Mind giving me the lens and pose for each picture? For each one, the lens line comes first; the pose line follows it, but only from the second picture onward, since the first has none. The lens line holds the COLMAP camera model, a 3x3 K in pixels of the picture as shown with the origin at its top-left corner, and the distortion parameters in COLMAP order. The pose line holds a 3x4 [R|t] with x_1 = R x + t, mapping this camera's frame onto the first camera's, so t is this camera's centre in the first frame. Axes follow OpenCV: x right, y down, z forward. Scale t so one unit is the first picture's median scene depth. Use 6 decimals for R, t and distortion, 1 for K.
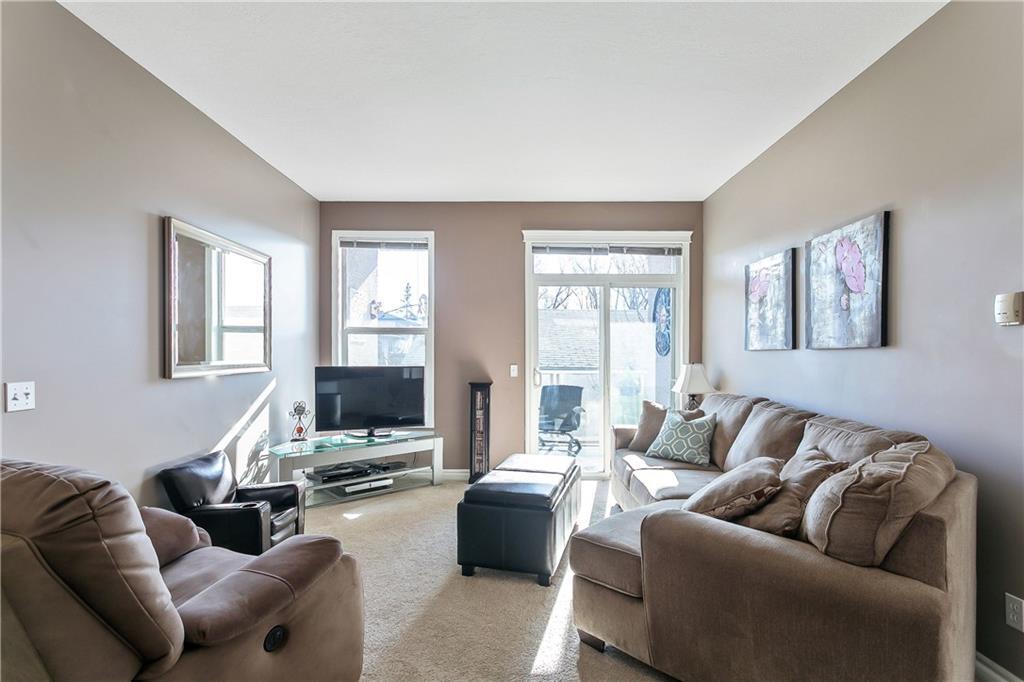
lens RADIAL K [[502.3, 0, 507.3], [0, 502.3, 355.1], [0, 0, 1]] dist [-0.003152, -0.000195]
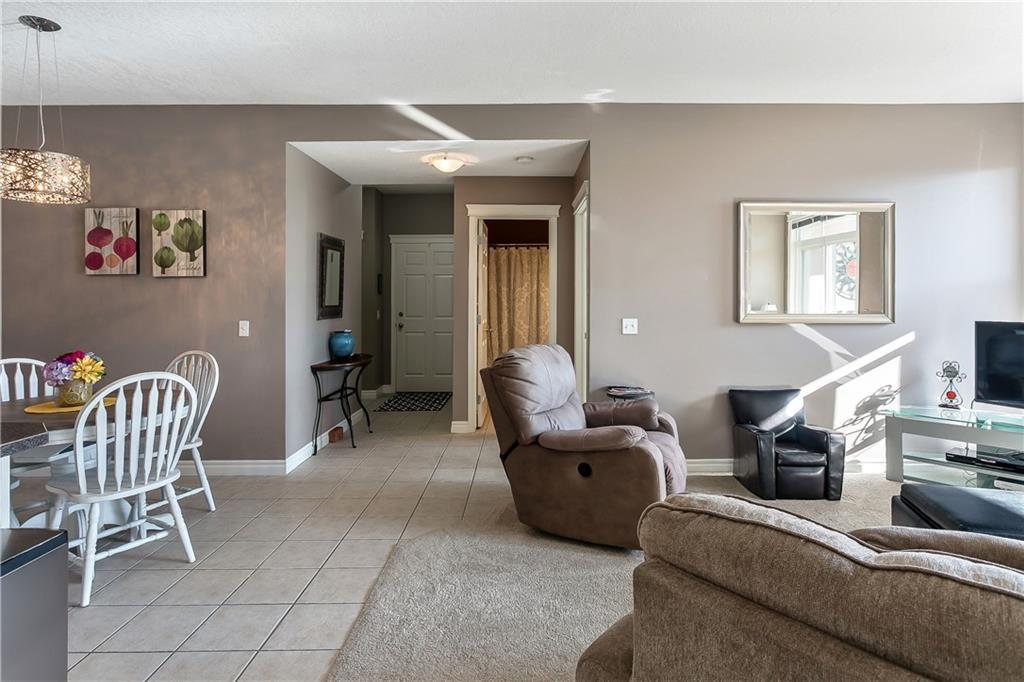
lens RADIAL K [[539.2, 0, 532.5], [0, 539.2, 300.2], [0, 0, 1]] dist [0.000614, 0.000147]
pose [[0.033035, -0.005002, -0.999442, 0.481515], [-0.007341, 0.999959, -0.005247, -0.001176], [0.999427, 0.007511, 0.032997, 0.264549]]
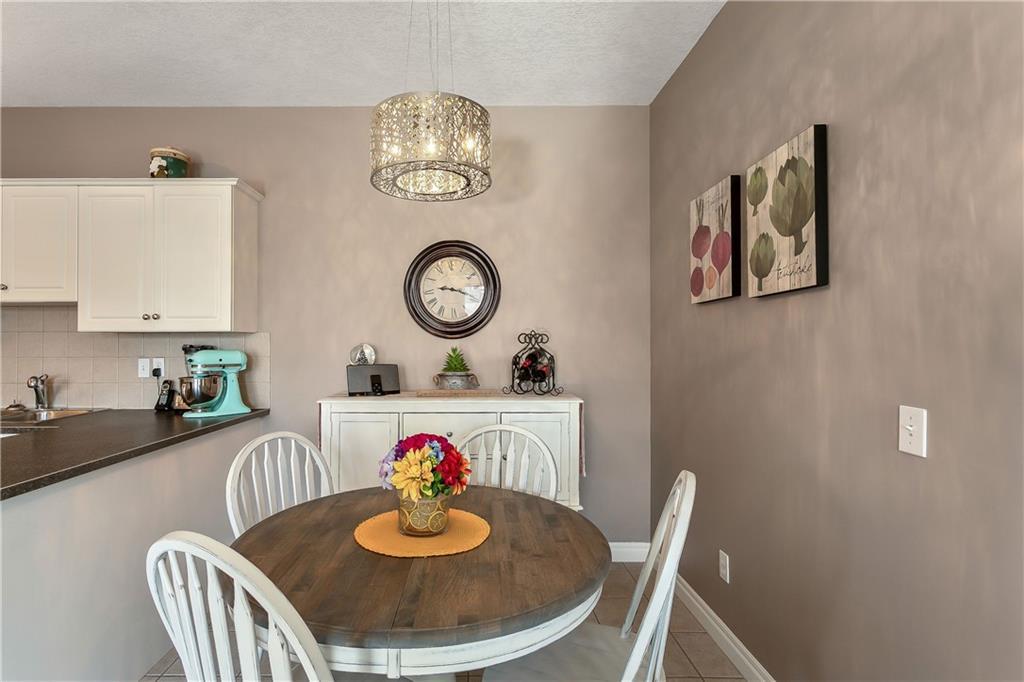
lens RADIAL K [[499.1, 0, 478.7], [0, 499.1, 352.4], [0, 0, 1]] dist [0.000605, 0.000627]
pose [[-0.999983, -0.001804, -0.005609, -0.206611], [-0.001908, 0.999826, 0.018548, -0.001140], [0.005574, 0.018559, -0.999812, 0.088785]]
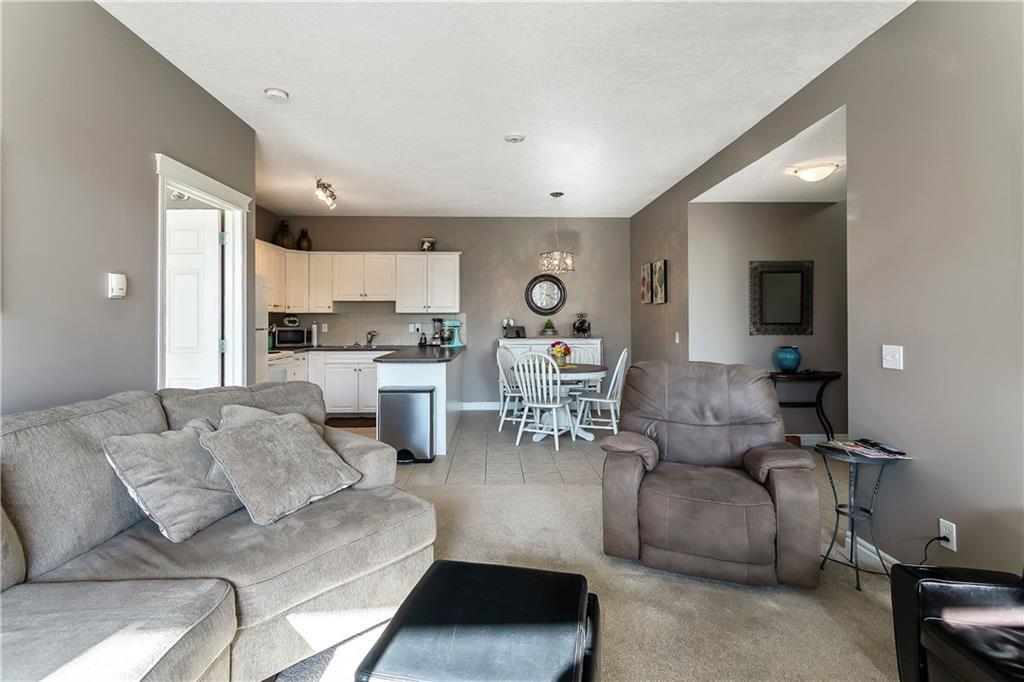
lens RADIAL K [[514.0, 0, 501.8], [0, 514.0, 308.9], [0, 0, 1]] dist [0.042852, 0.000060]
pose [[-0.999688, -0.003157, -0.024778, 0.008709], [-0.002867, 0.999927, -0.011757, -0.008269], [0.024813, -0.011682, -0.999624, 1.053376]]
